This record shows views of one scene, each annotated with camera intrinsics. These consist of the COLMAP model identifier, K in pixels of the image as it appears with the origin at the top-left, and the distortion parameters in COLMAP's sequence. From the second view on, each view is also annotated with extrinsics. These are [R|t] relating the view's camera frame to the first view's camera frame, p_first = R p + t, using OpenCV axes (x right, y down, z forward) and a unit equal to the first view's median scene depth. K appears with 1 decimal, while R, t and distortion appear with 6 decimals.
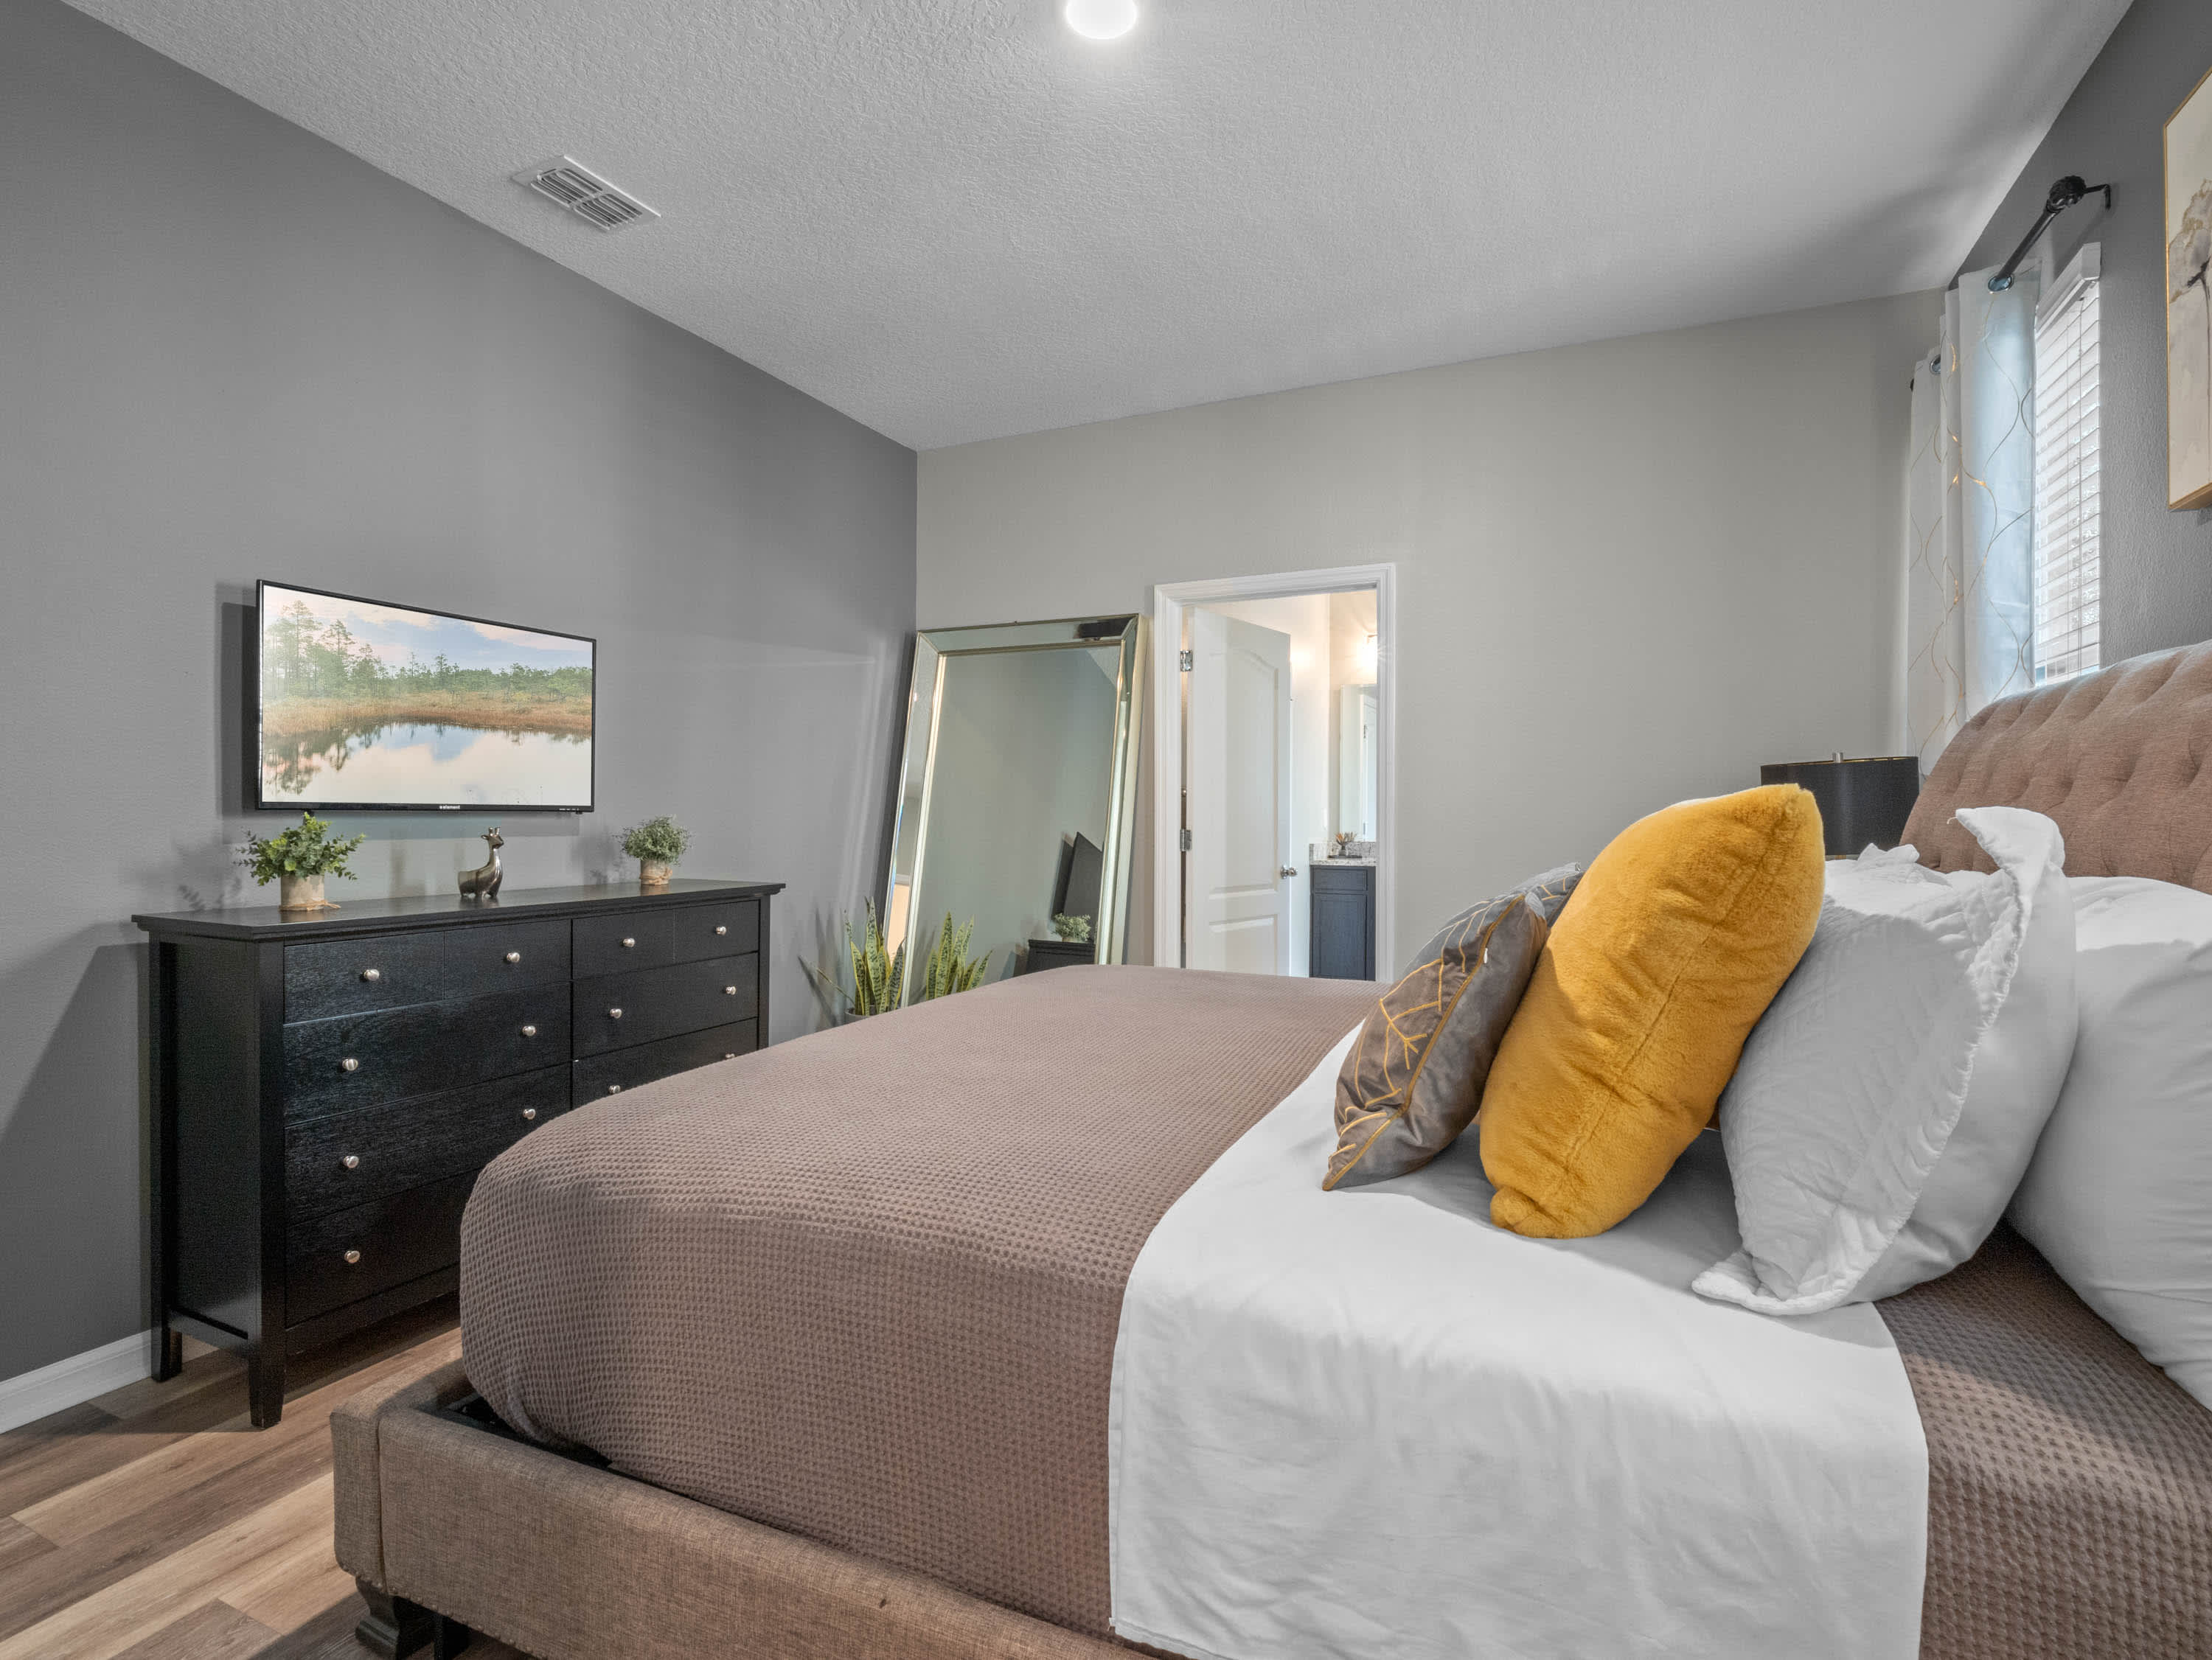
lens RADIAL K [[1064.4, 0, 1109.9], [0, 1064.4, 820.2], [0, 0, 1]] dist [-0.011940, -0.000642]
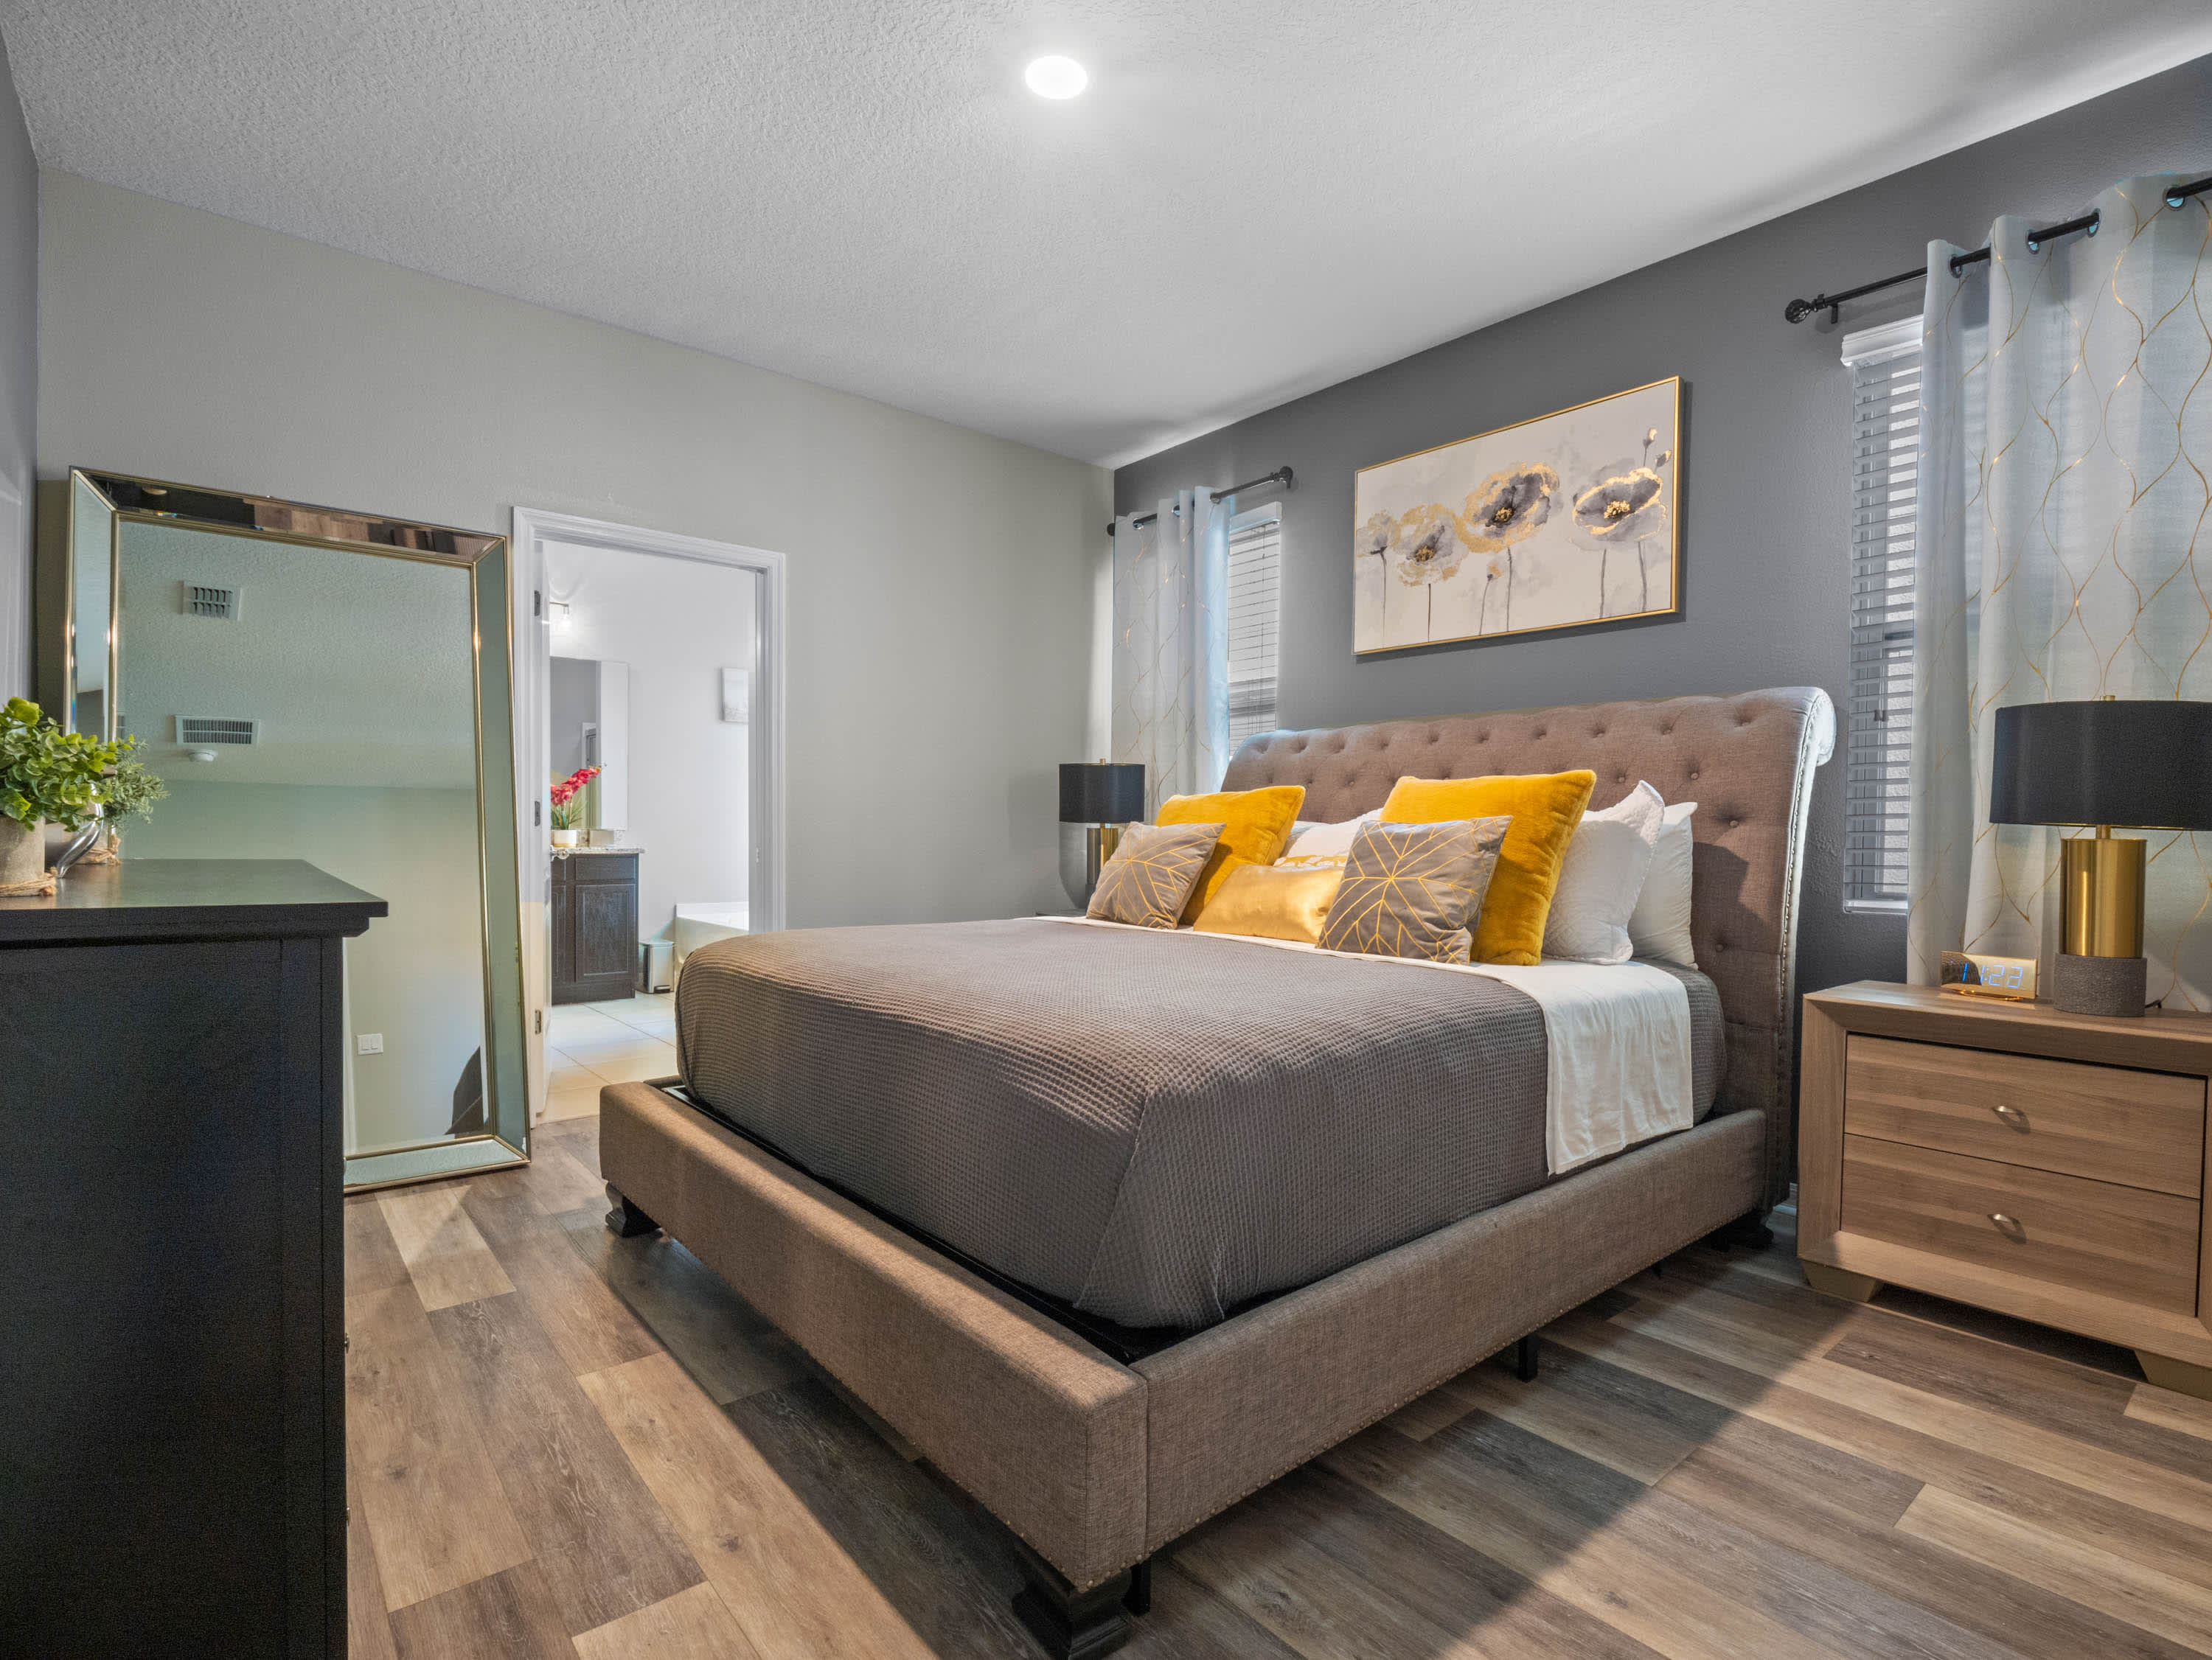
lens RADIAL K [[1064.4, 0, 1108.0], [0, 1064.4, 831.6], [0, 0, 1]] dist [-0.011940, -0.000642]
pose [[0.453490, -0.008676, 0.891219, -1.170698], [-0.010077, 0.999839, 0.014861, 0.047390], [-0.891204, -0.015720, 0.453330, 0.456377]]
